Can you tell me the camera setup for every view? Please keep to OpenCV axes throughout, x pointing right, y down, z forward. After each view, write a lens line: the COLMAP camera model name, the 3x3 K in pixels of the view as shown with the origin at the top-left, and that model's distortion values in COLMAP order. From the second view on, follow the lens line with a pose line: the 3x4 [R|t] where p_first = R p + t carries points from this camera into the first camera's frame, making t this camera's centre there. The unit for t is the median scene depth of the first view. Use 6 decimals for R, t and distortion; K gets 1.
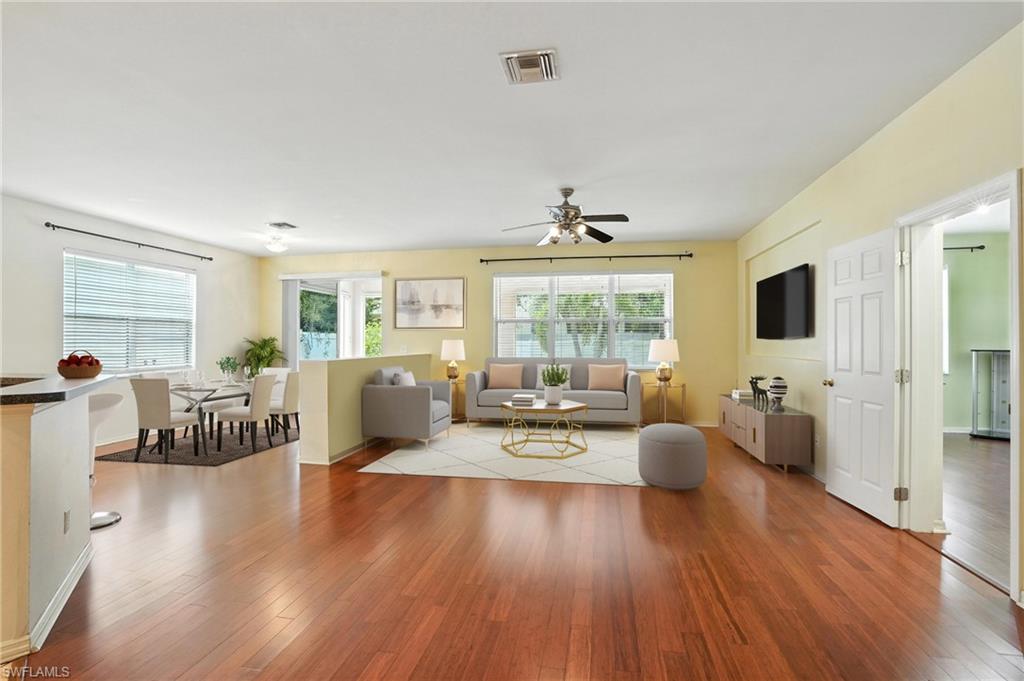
lens RADIAL K [[478.4, 0, 513.9], [0, 478.4, 337.6], [0, 0, 1]] dist [-0.069649, 0.023794]
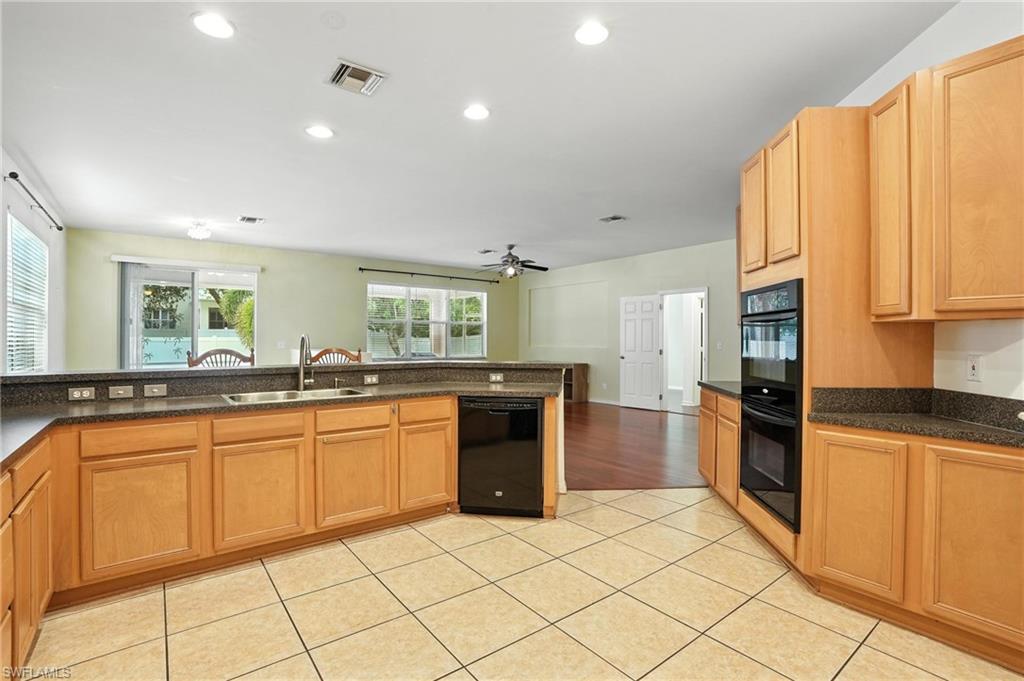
lens RADIAL K [[478.4, 0, 513.9], [0, 478.4, 337.6], [0, 0, 1]] dist [-0.069649, 0.023794]
pose [[0.665738, 0.004447, 0.746172, -0.710979], [-0.010268, 0.999942, 0.003201, 0.001349], [-0.746115, -0.009792, 0.665745, -0.069746]]
